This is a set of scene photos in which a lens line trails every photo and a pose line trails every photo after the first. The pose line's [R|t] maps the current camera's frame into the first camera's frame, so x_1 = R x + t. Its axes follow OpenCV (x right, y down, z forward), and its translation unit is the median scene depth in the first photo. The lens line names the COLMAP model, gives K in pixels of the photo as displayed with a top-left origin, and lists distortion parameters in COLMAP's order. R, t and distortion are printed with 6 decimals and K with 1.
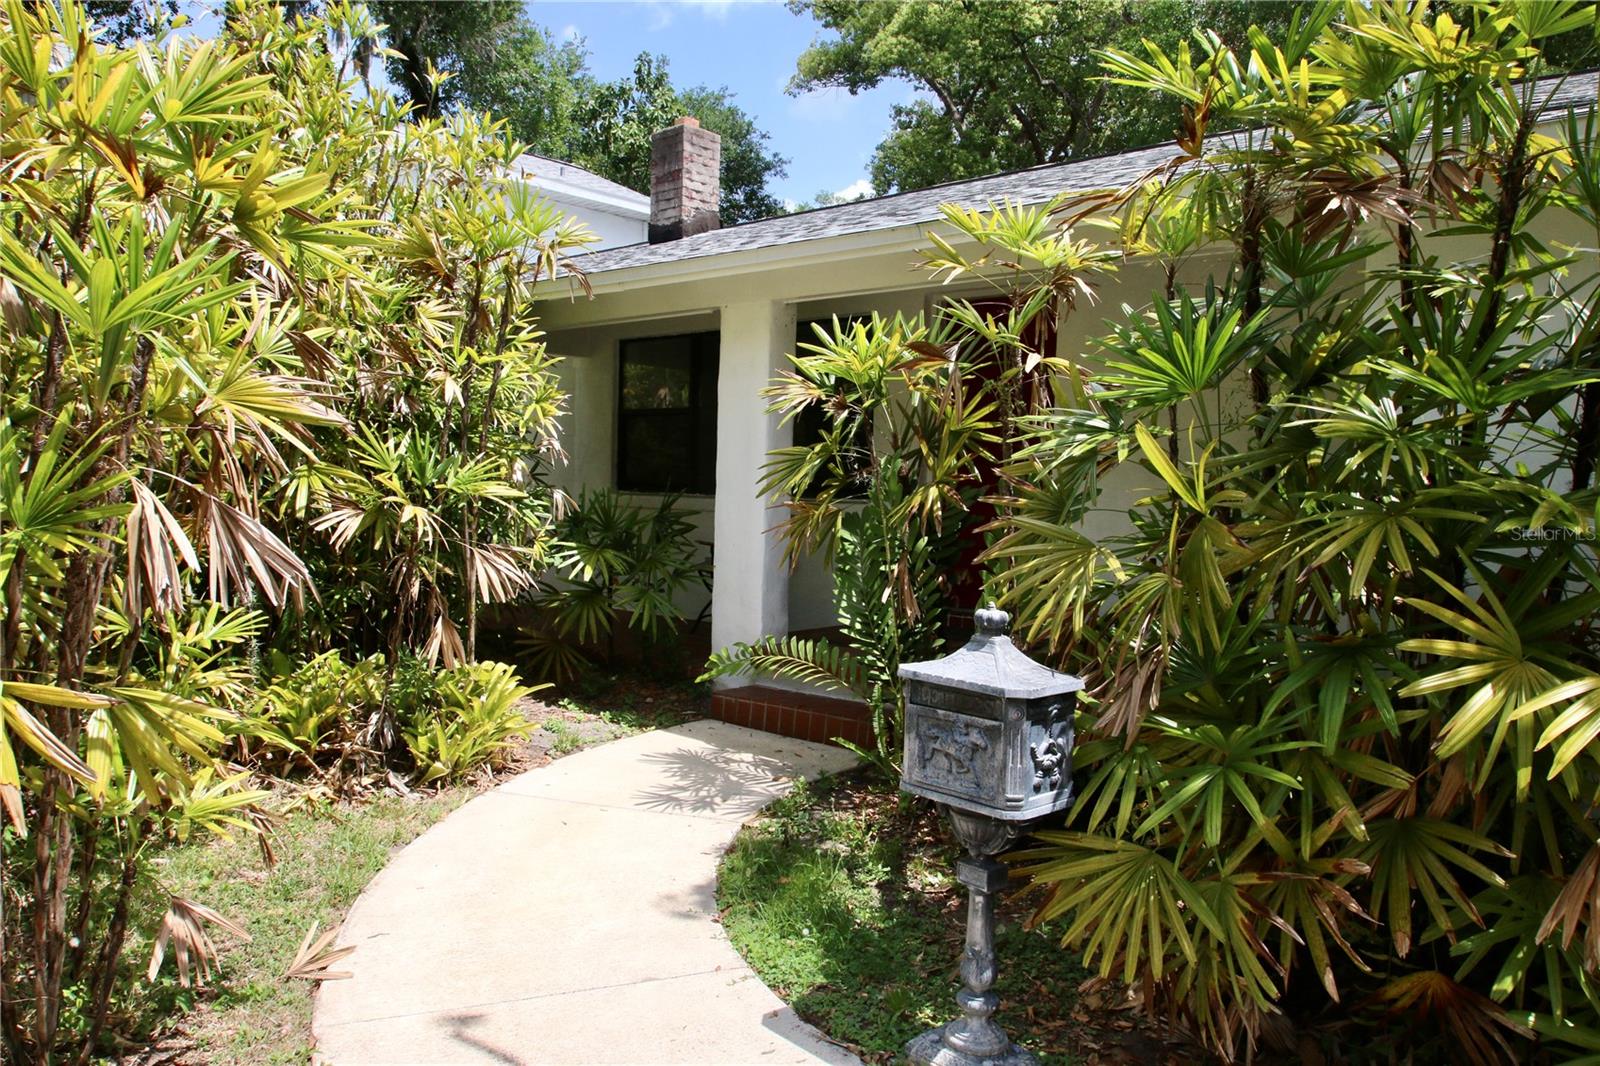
lens RADIAL K [[1176.2, 0, 792.2], [0, 1176.2, 530.5], [0, 0, 1]] dist [0.051004, 0.001774]
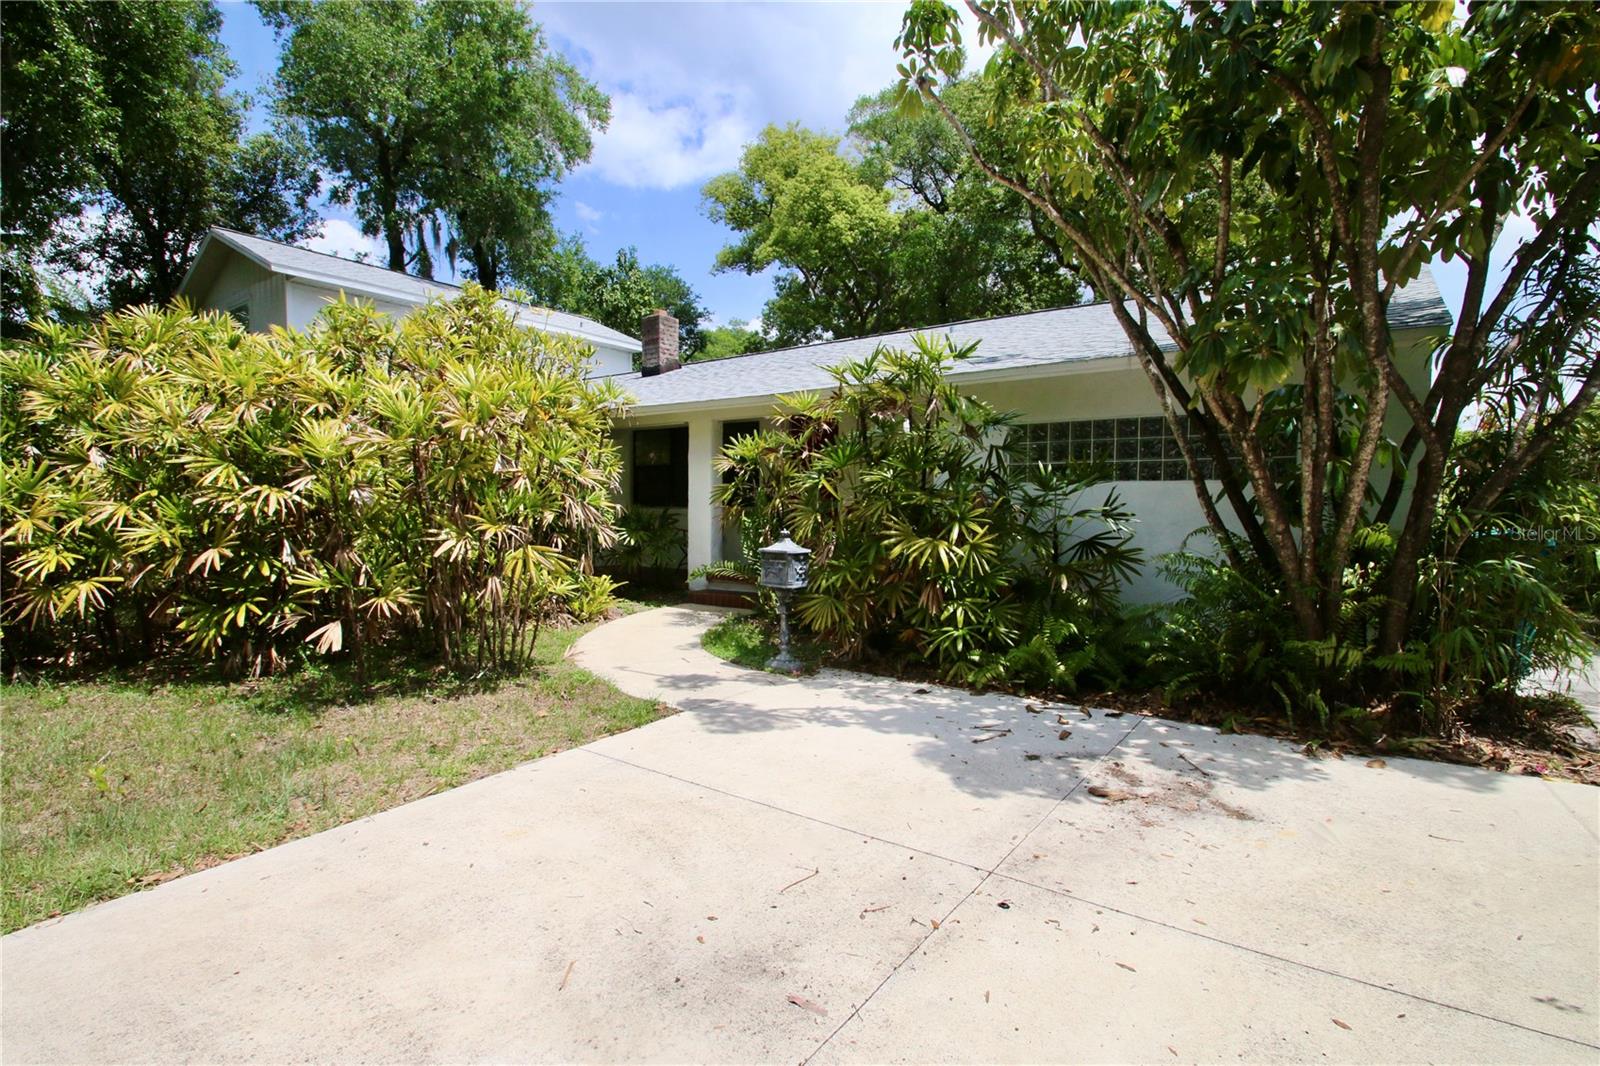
lens RADIAL K [[740.9, 0, 797.0], [0, 740.9, 537.6], [0, 0, 1]] dist [0.001161, -0.000449]
pose [[0.994202, -0.024001, 0.104817, -0.008929], [0.023576, 0.999708, 0.005290, 0.029859], [-0.104913, -0.002788, 0.994477, -0.454074]]
